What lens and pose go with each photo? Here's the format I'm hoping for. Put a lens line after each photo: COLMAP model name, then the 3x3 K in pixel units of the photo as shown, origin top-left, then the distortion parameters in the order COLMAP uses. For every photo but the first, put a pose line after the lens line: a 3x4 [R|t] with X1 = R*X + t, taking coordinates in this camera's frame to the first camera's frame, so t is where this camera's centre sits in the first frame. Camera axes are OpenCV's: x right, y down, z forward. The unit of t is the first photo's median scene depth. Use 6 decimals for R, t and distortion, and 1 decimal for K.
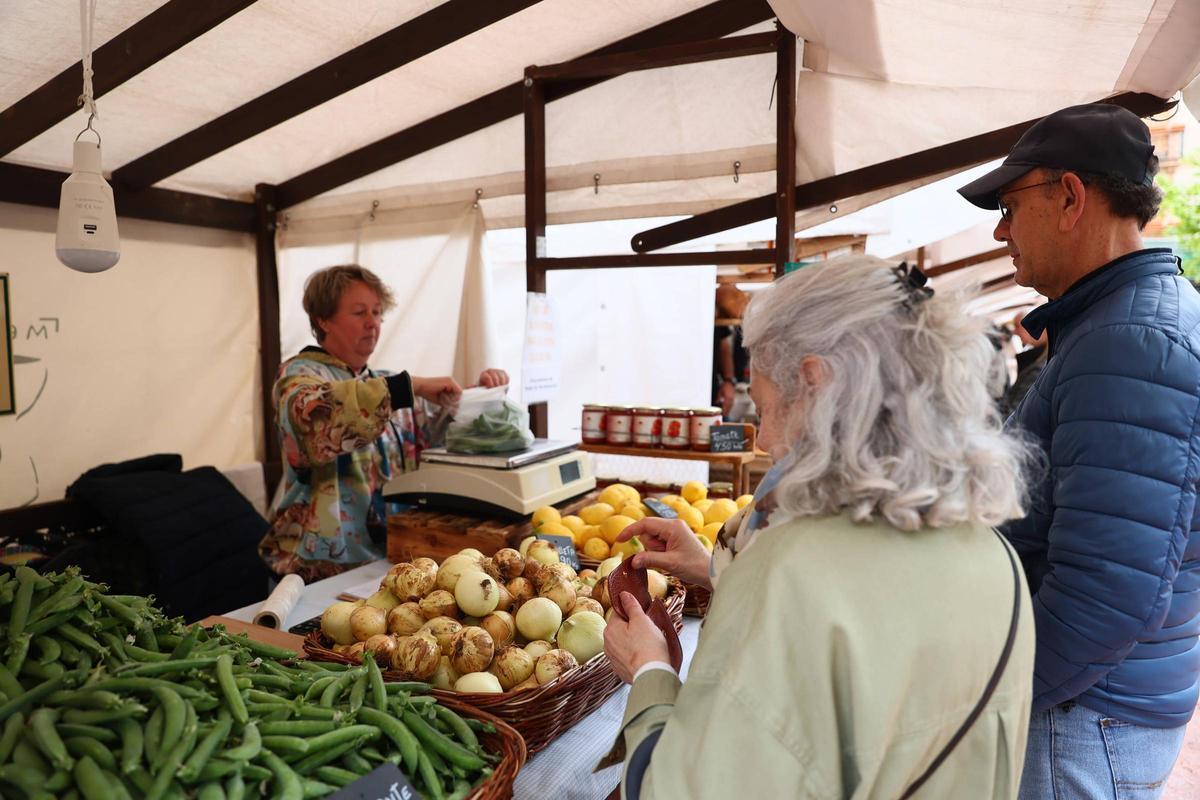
lens RADIAL K [[778.0, 0, 596.9], [0, 778.0, 406.6], [0, 0, 1]] dist [-0.069682, 0.024576]
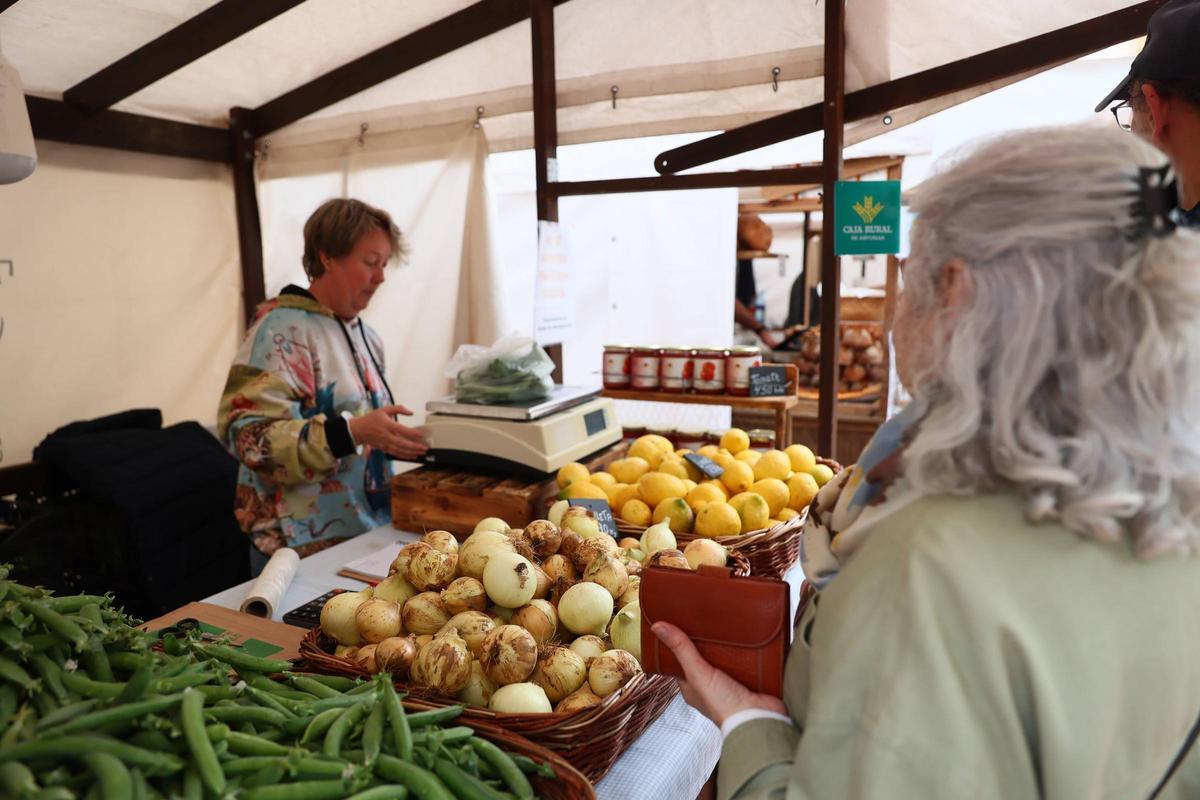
lens RADIAL K [[778.0, 0, 603.1], [0, 778.0, 395.3], [0, 0, 1]] dist [-0.069682, 0.024576]
pose [[0.999718, -0.017853, 0.015627, -0.038923], [0.016856, 0.997947, 0.061784, -0.001439], [-0.016698, -0.061504, 0.997967, 0.113632]]
